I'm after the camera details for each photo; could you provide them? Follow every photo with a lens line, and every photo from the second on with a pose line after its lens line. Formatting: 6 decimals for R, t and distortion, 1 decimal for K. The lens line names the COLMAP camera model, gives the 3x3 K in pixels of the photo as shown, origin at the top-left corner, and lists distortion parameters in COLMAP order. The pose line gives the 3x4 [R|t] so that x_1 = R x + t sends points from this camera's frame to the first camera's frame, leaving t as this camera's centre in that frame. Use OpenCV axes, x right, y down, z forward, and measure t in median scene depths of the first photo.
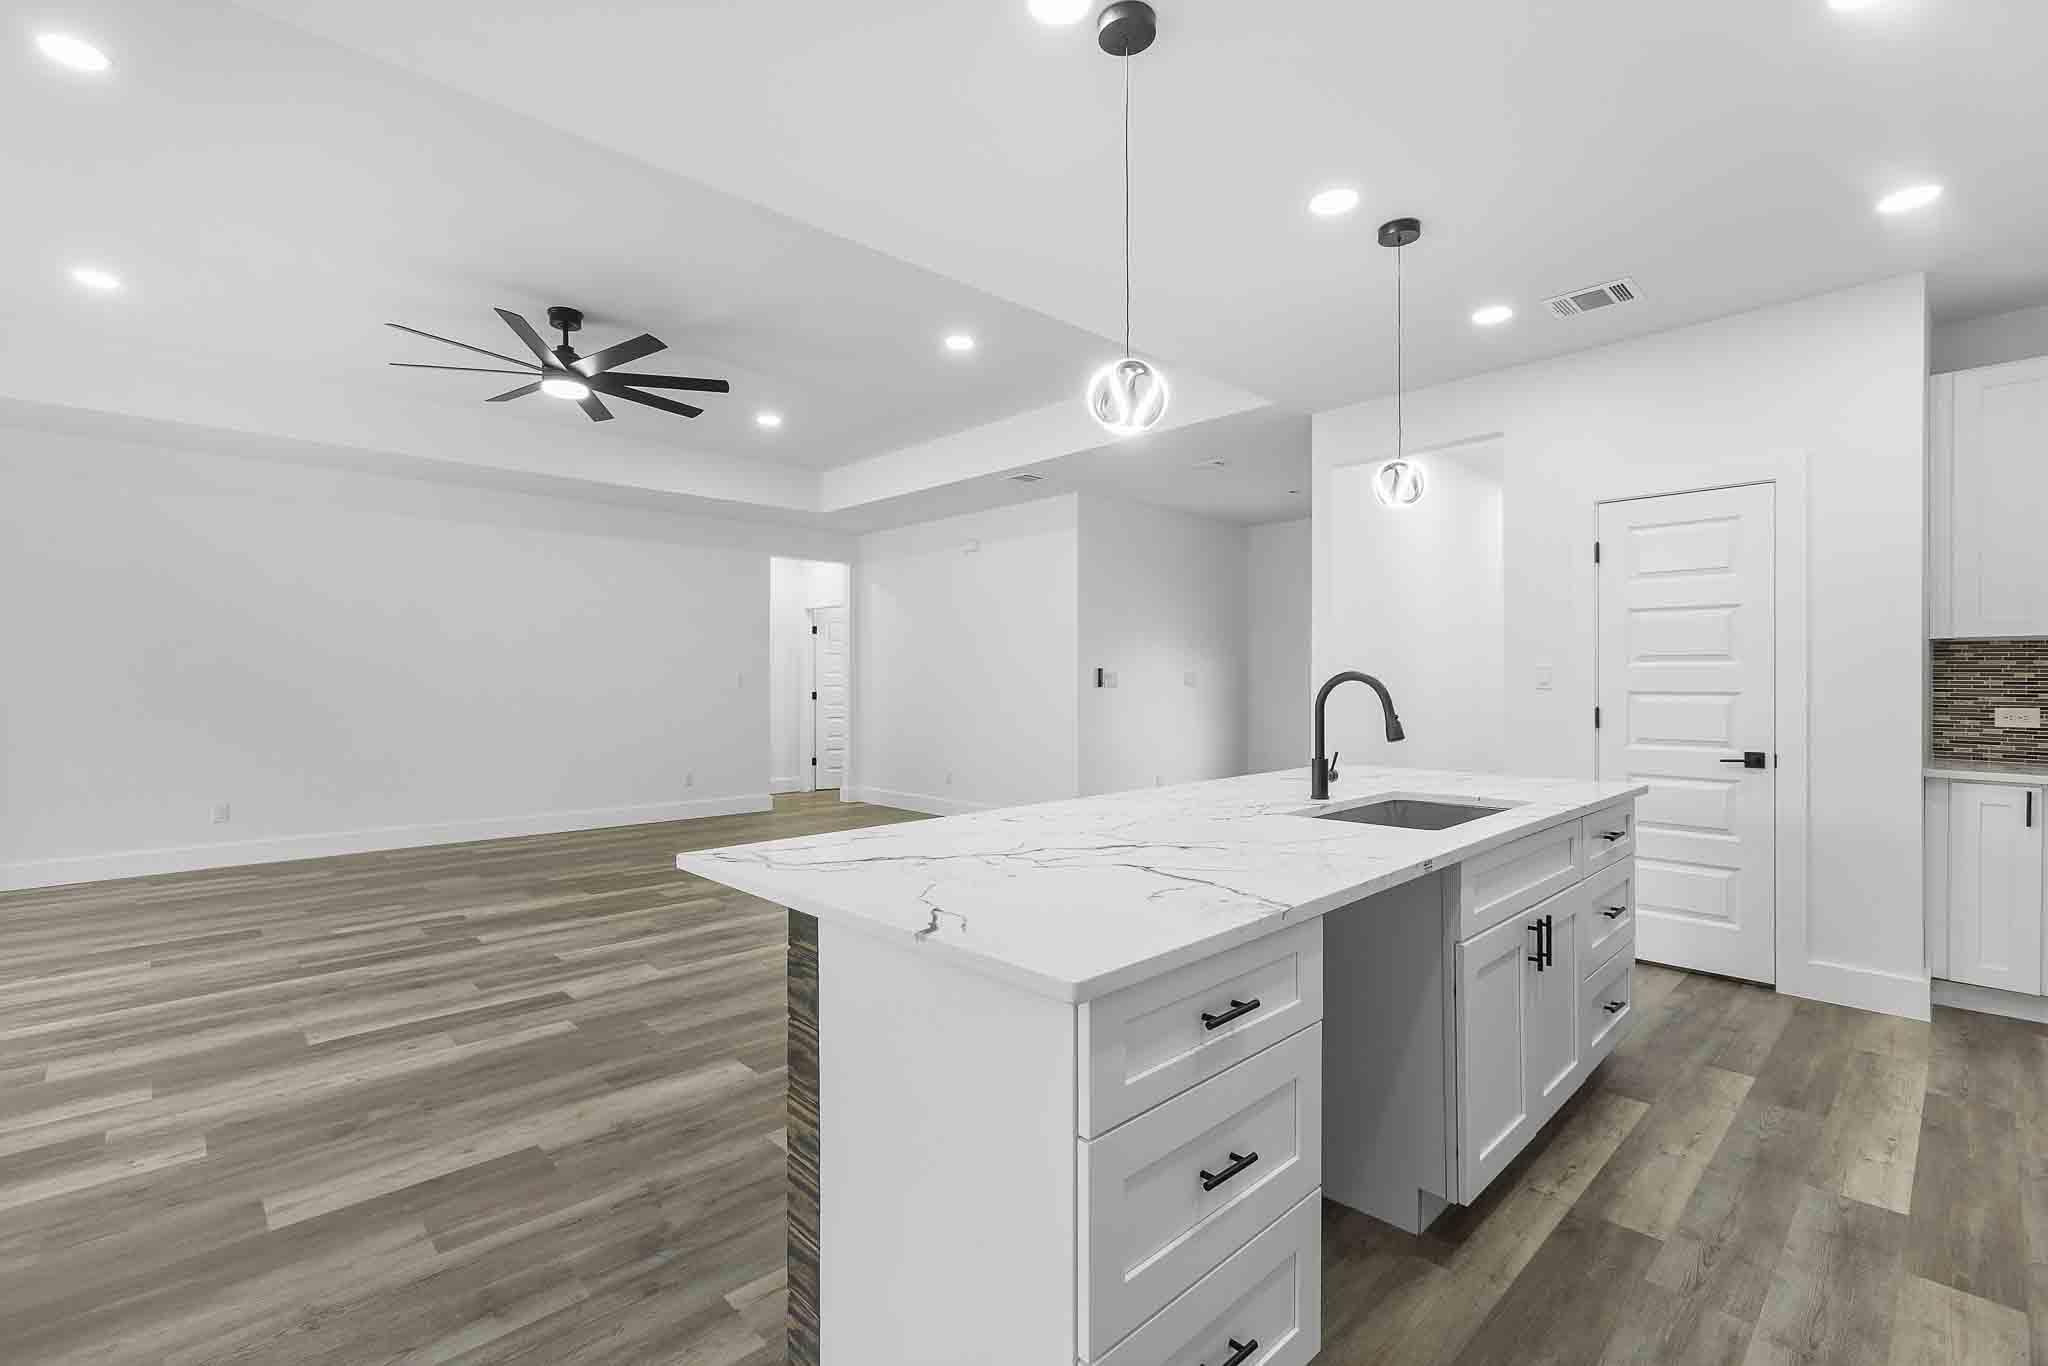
lens RADIAL K [[936.0, 0, 1012.4], [0, 936.0, 689.7], [0, 0, 1]] dist [-0.004023, 0.004111]
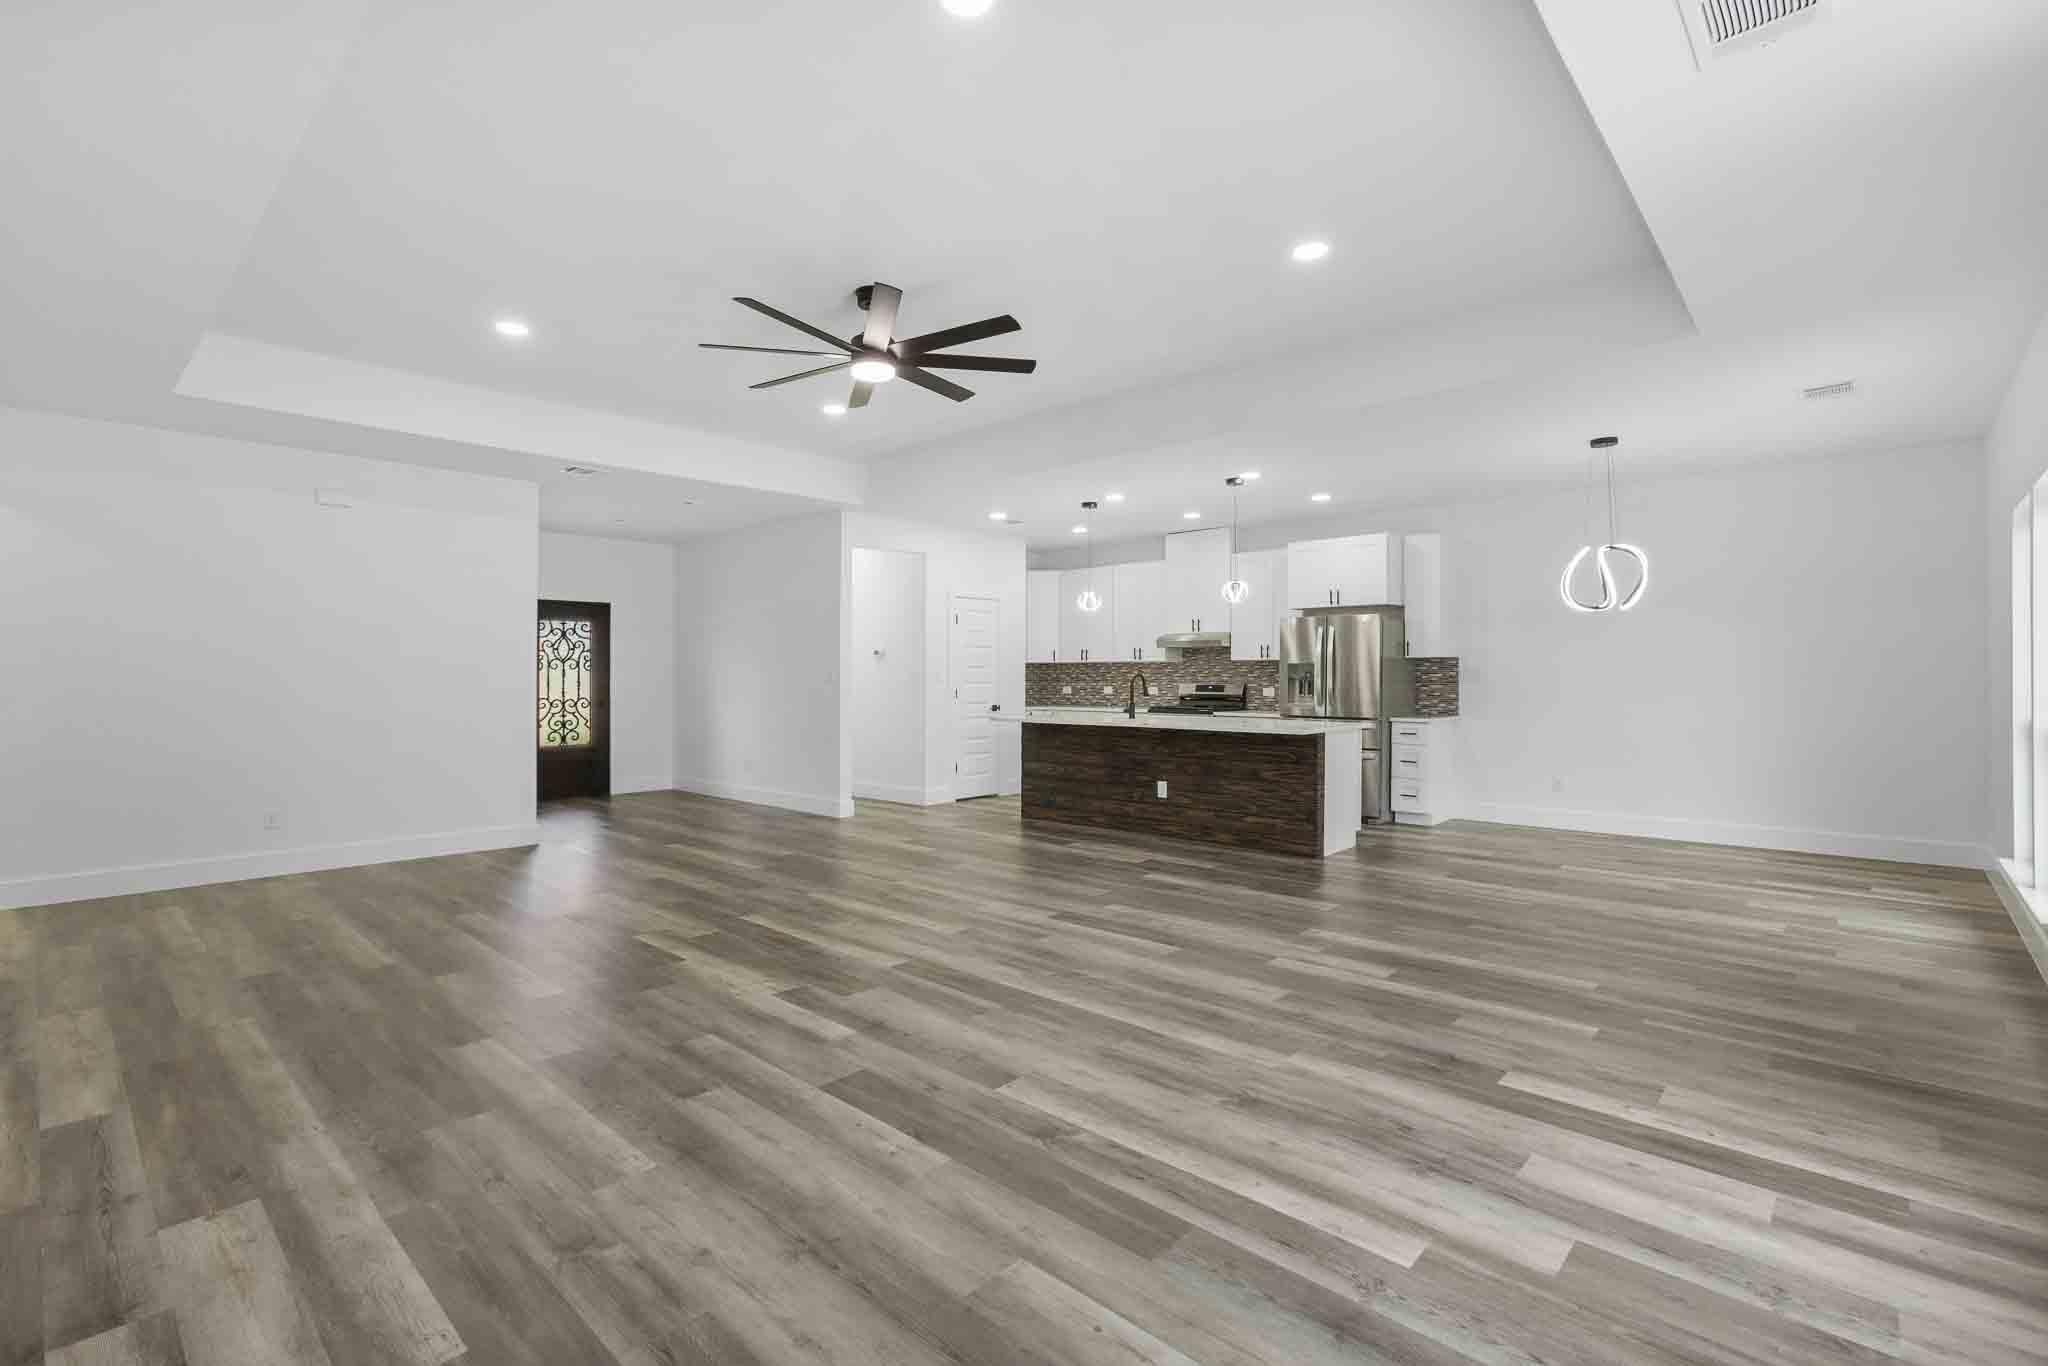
lens RADIAL K [[936.0, 0, 979.7], [0, 936.0, 681.0], [0, 0, 1]] dist [-0.004023, 0.004111]
pose [[-0.042869, -0.005928, 0.999063, -1.992688], [0.014050, 0.999880, 0.006536, -0.017481], [-0.998982, 0.014317, -0.042781, 1.281720]]
